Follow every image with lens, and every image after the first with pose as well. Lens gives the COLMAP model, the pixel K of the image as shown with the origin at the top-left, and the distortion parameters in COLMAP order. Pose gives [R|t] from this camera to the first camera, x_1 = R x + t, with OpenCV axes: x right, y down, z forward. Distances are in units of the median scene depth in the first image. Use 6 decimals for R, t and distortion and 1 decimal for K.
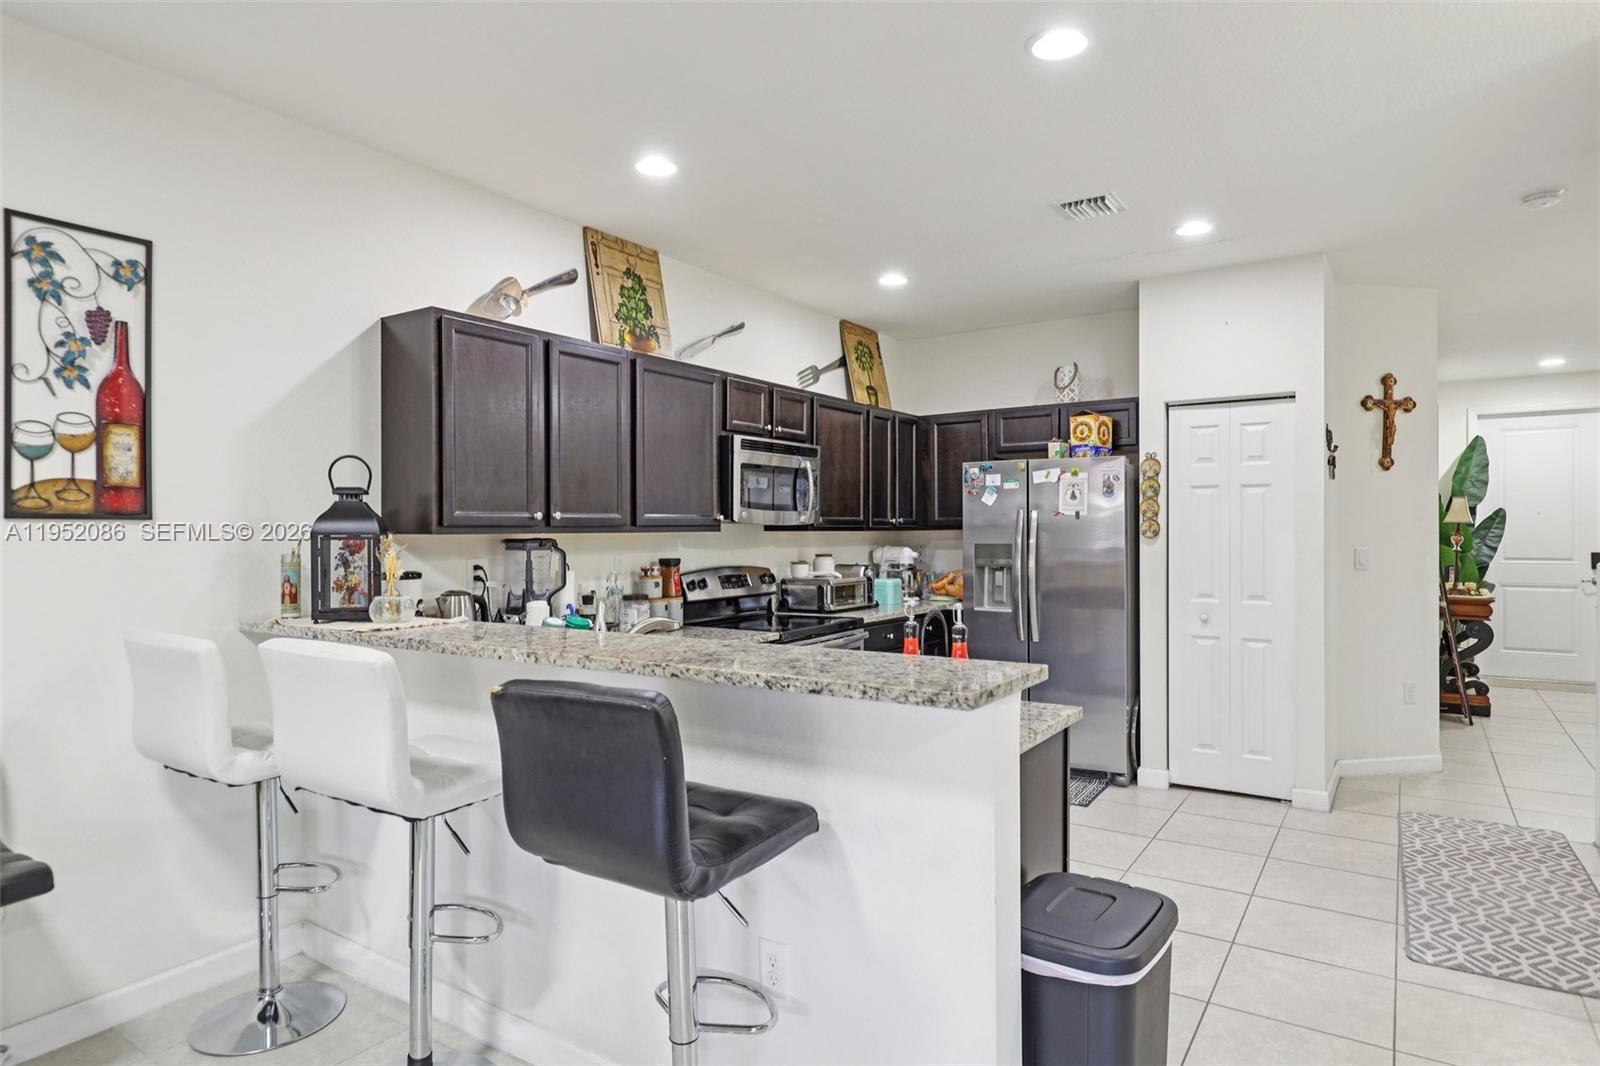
lens RADIAL K [[914.8, 0, 811.5], [0, 914.8, 531.1], [0, 0, 1]] dist [0.005791, -0.001739]
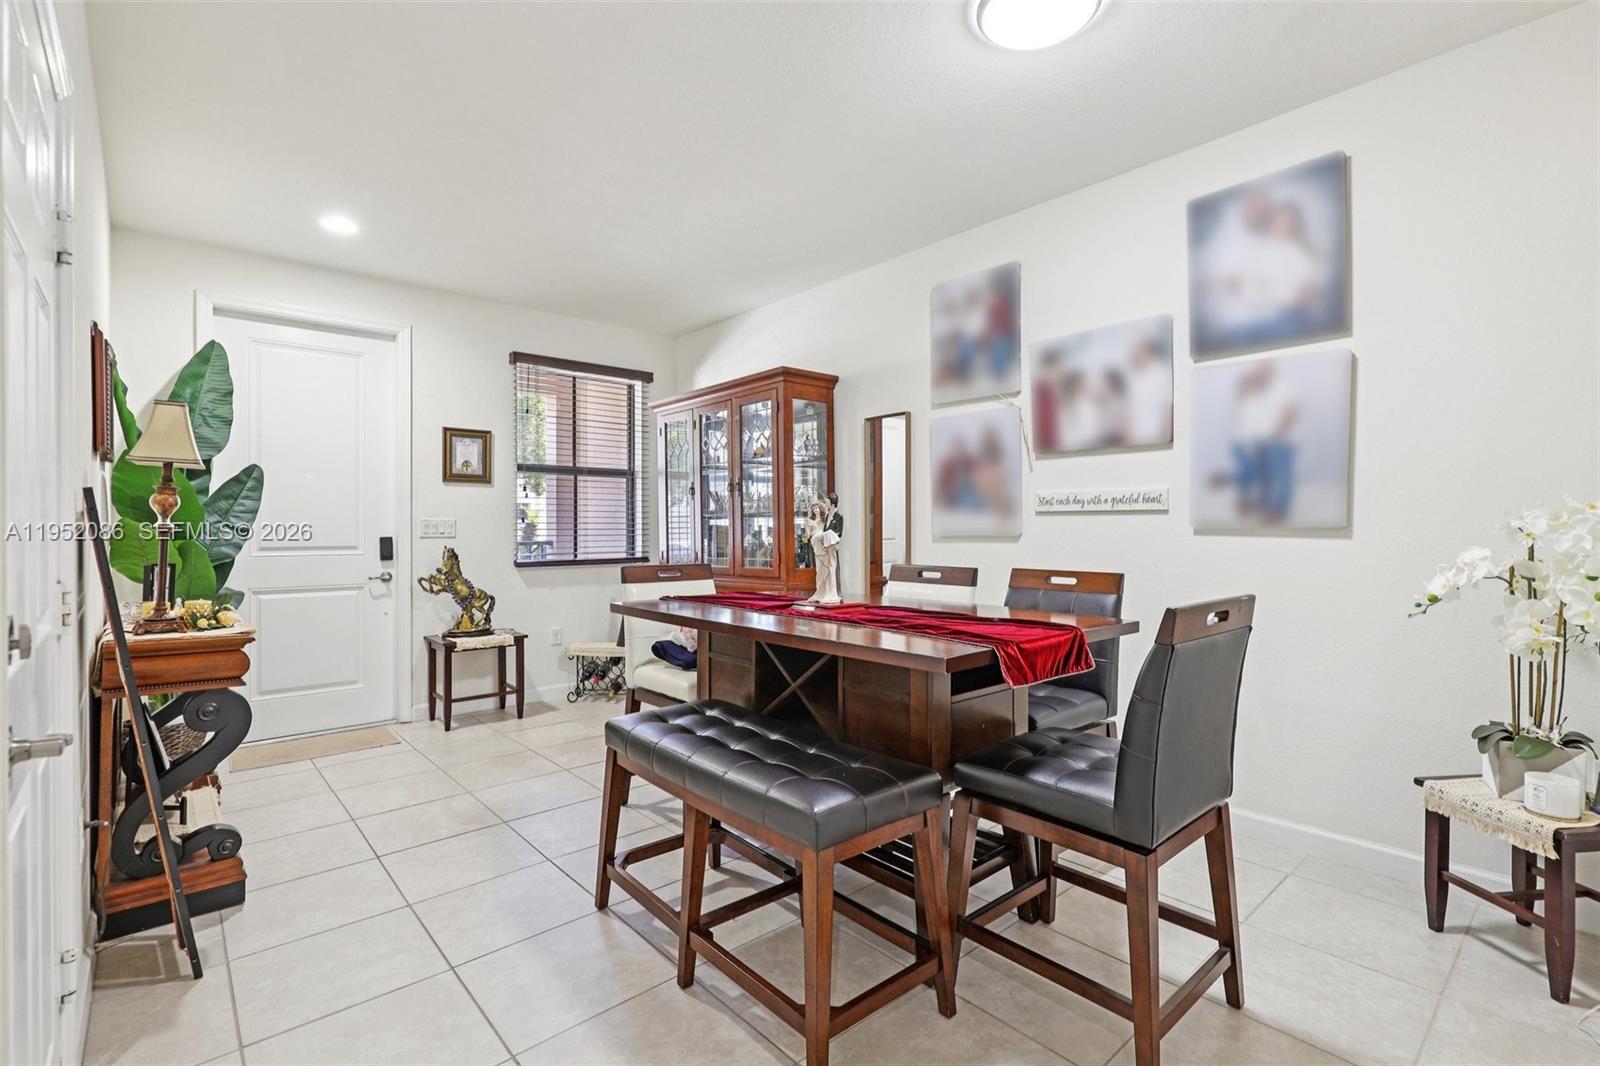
lens RADIAL K [[728.3, 0, 806.2], [0, 728.3, 531.5], [0, 0, 1]] dist [0.004177, -0.001389]
pose [[0.258064, 0.000998, 0.966127, 0.723275], [0.004125, 0.999989, -0.002135, 0.039702], [-0.966119, 0.004536, 0.258057, 0.996014]]
